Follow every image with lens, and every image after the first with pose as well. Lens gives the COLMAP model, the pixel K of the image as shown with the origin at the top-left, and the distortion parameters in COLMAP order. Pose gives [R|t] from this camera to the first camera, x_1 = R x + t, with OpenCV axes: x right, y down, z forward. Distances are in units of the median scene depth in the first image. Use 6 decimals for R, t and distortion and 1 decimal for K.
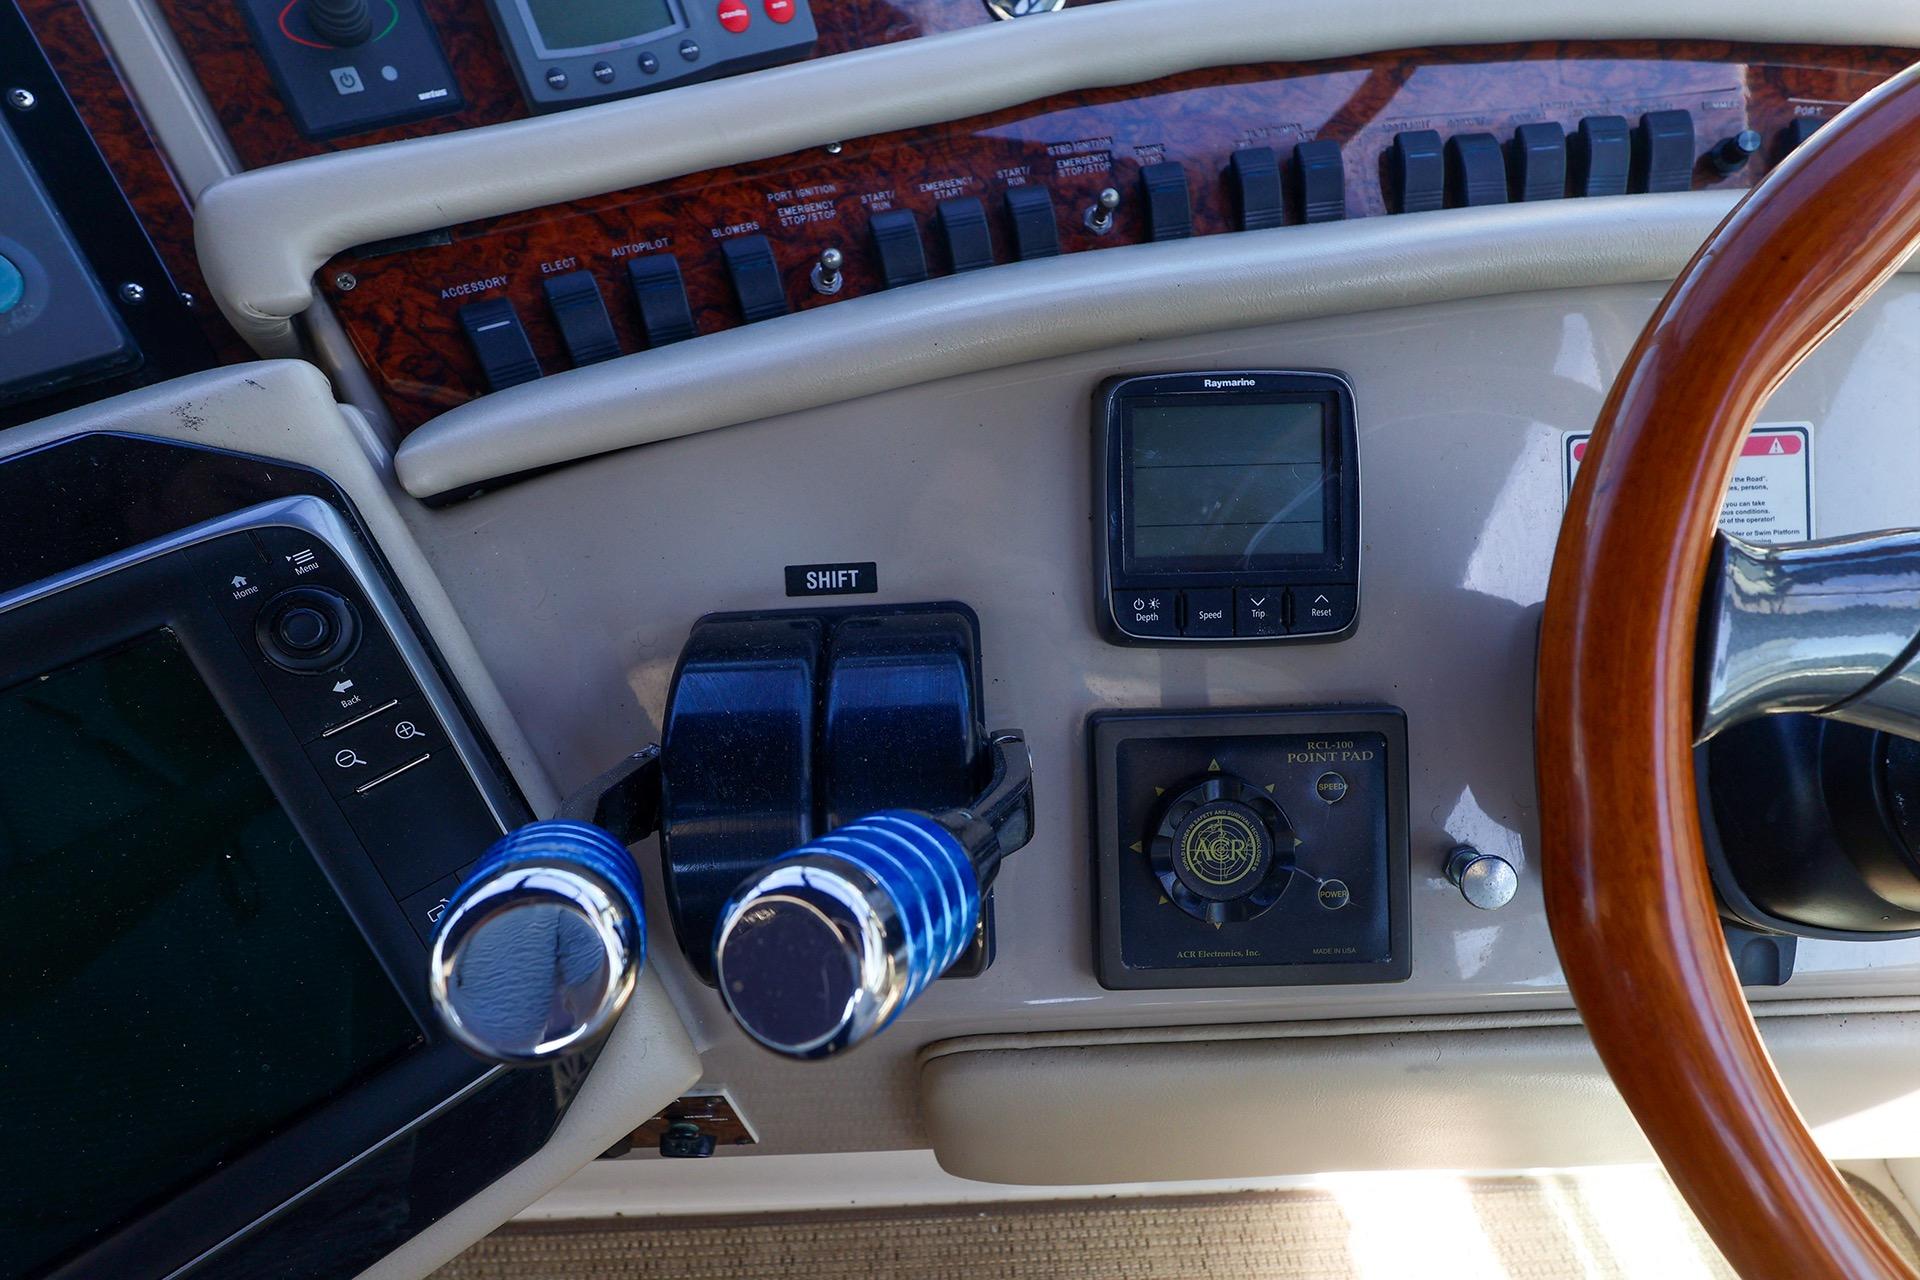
lens RADIAL K [[1000.6, 0, 955.6], [0, 1000.6, 627.8], [0, 0, 1]] dist [-0.002976, 0.001612]
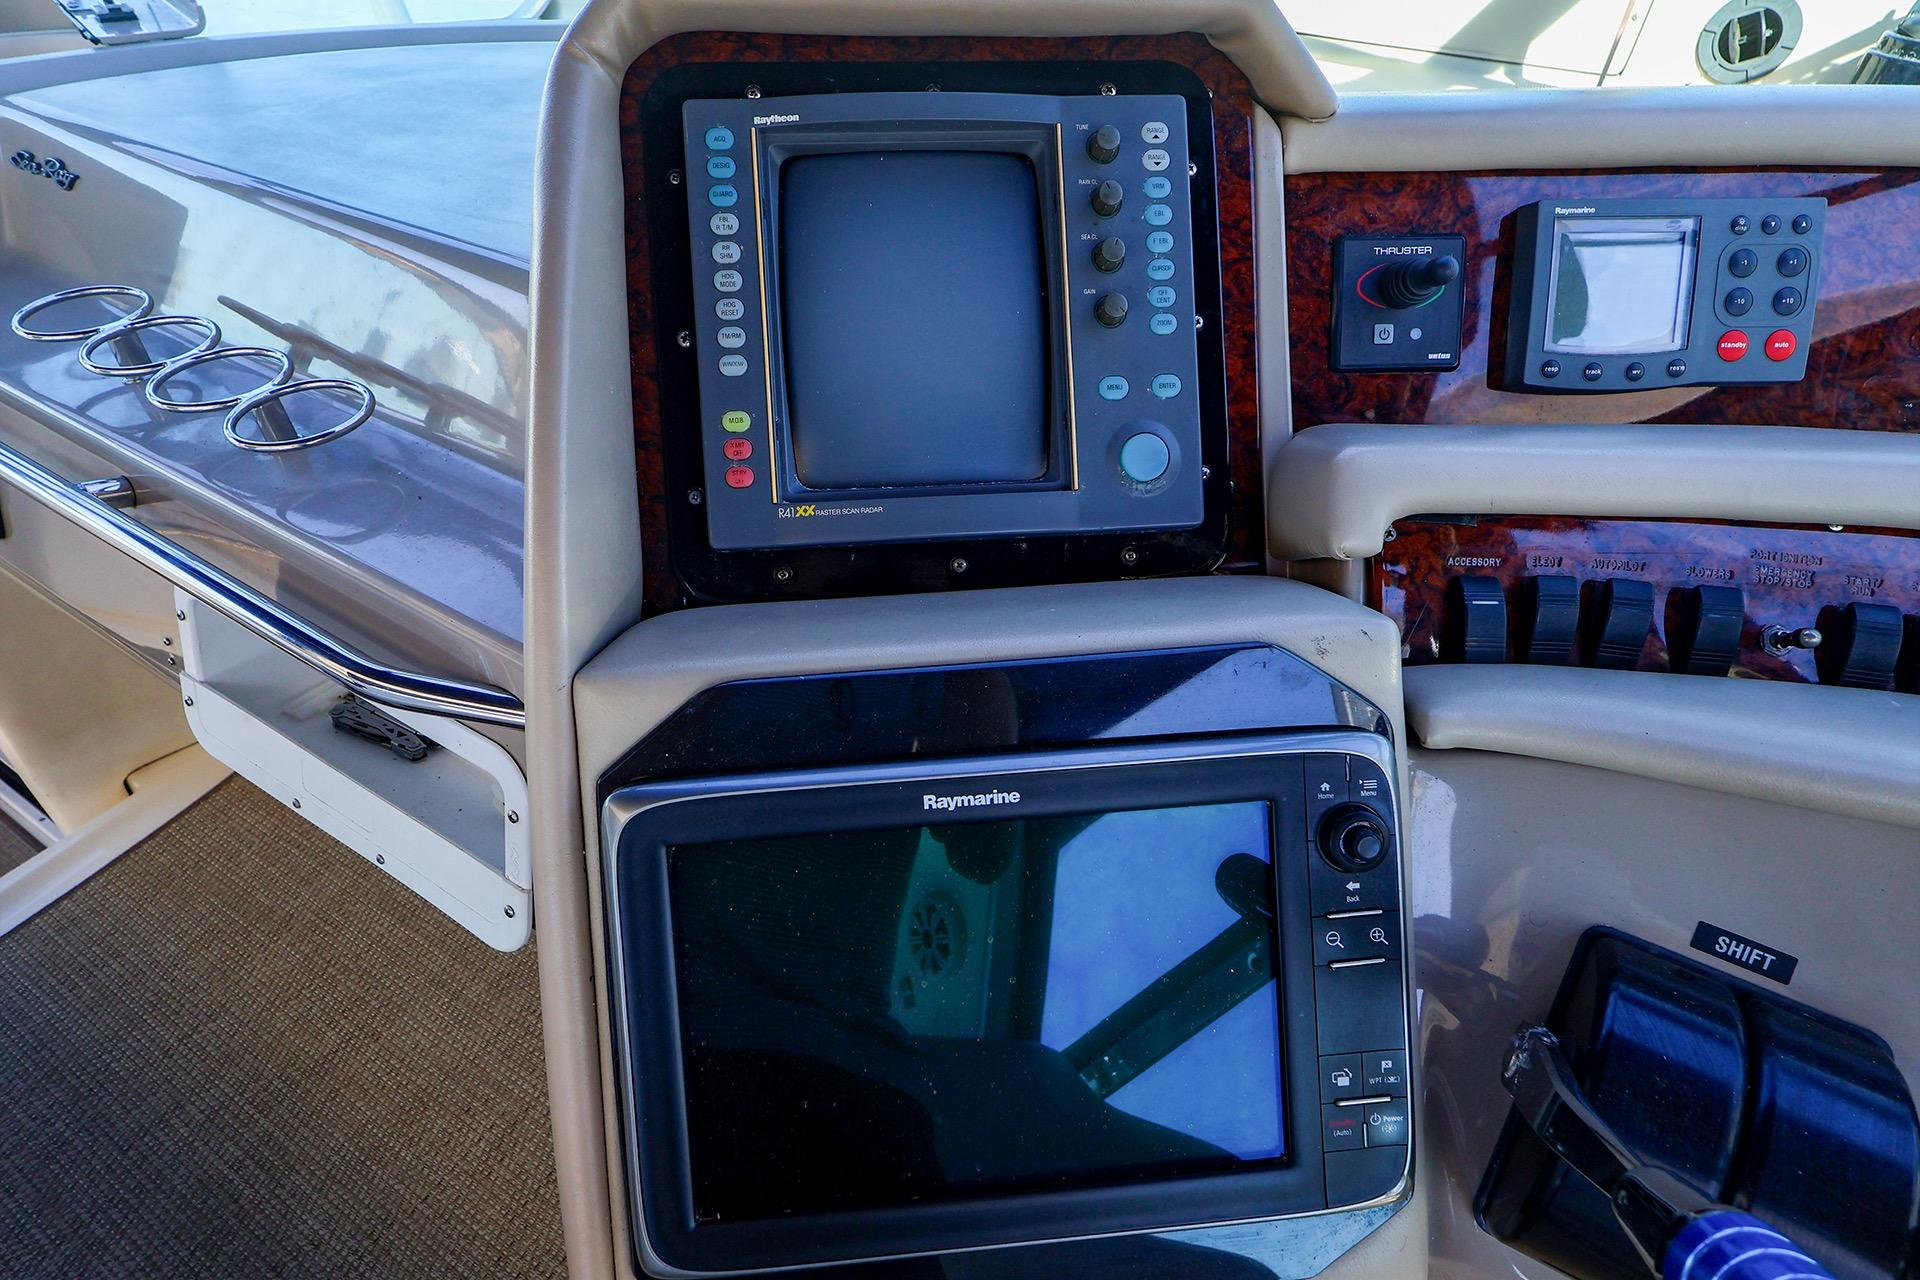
lens RADIAL K [[1000.6, 0, 952.8], [0, 1000.6, 628.8], [0, 0, 1]] dist [-0.002976, 0.001612]
pose [[0.847068, 0.379072, -0.372531, -0.526230], [-0.392273, 0.918843, 0.043019, -0.074342], [0.358605, 0.109693, 0.927022, -0.310914]]
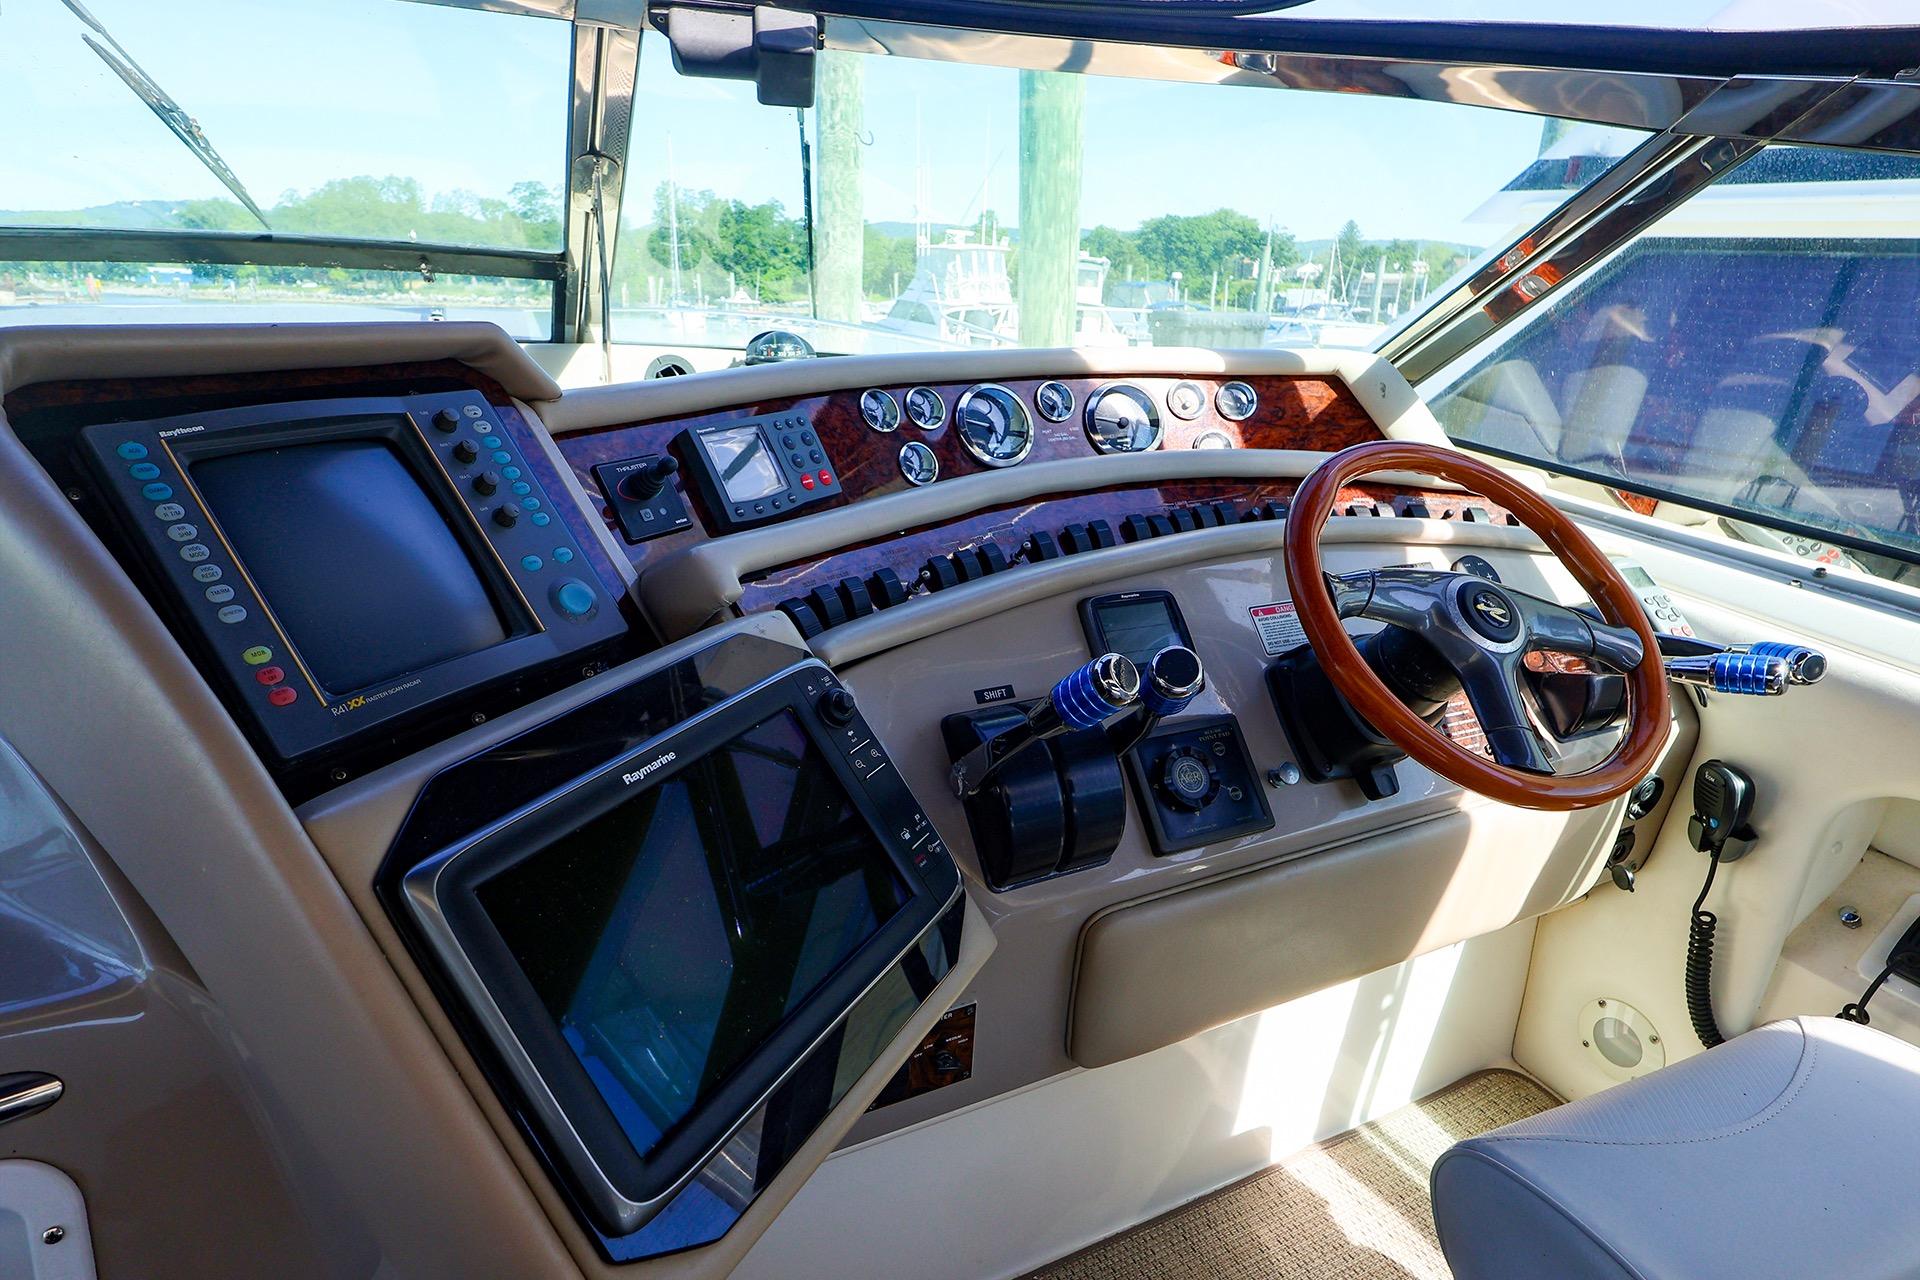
lens RADIAL K [[1000.6, 0, 958.2], [0, 1000.6, 631.0], [0, 0, 1]] dist [-0.002976, 0.001612]
pose [[0.918828, -0.090703, 0.384093, -0.924230], [0.240176, 0.900773, -0.361834, 0.537653], [-0.313161, 0.424713, 0.849440, -0.788434]]
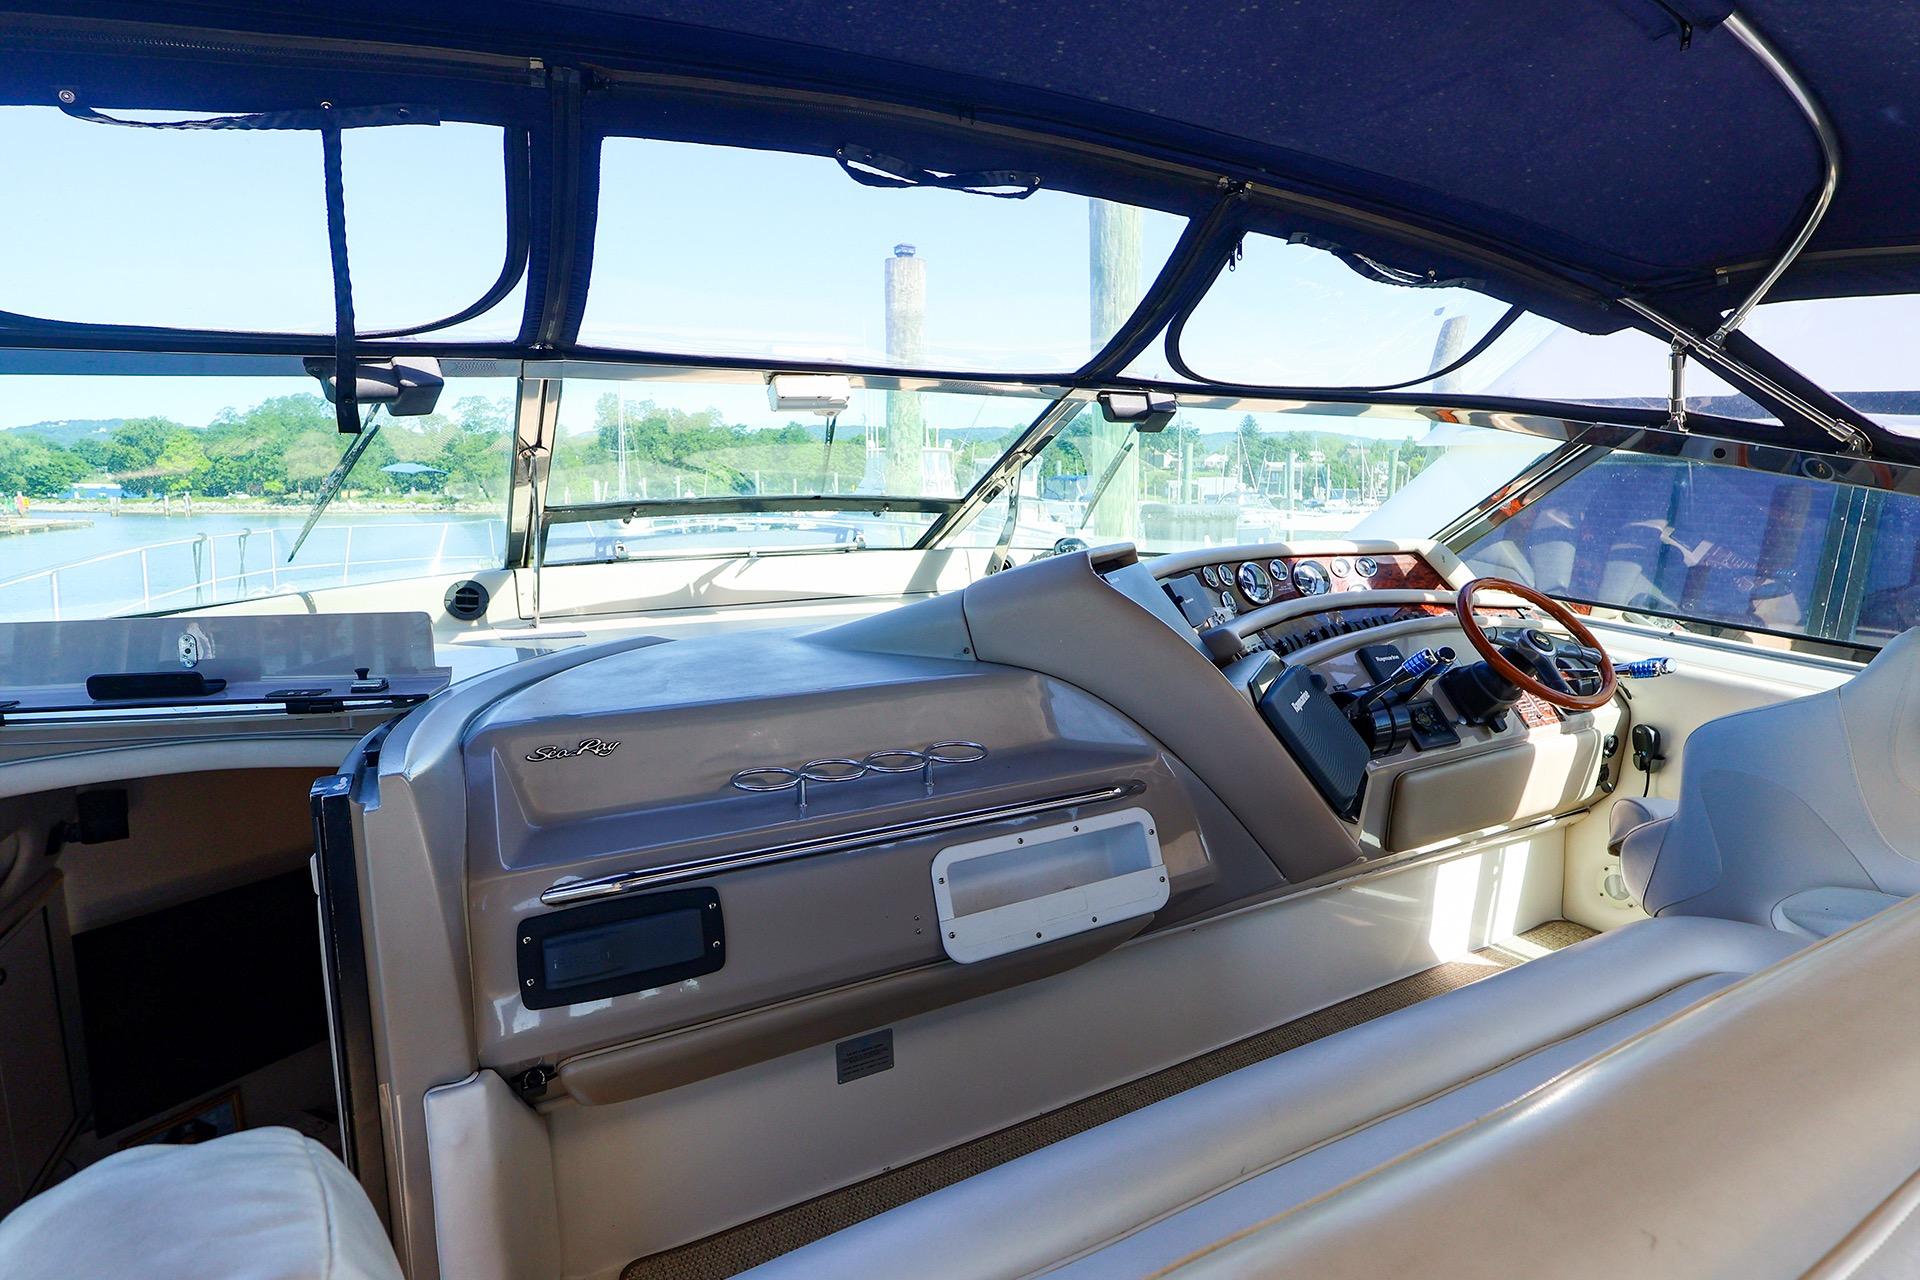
lens RADIAL K [[1000.6, 0, 951.7], [0, 1000.6, 626.2], [0, 0, 1]] dist [-0.002976, 0.001612]
pose [[0.891353, -0.050798, 0.450454, -3.778527], [0.301644, 0.808227, -0.505747, 1.519527], [-0.338378, 0.586676, 0.735739, -2.044073]]
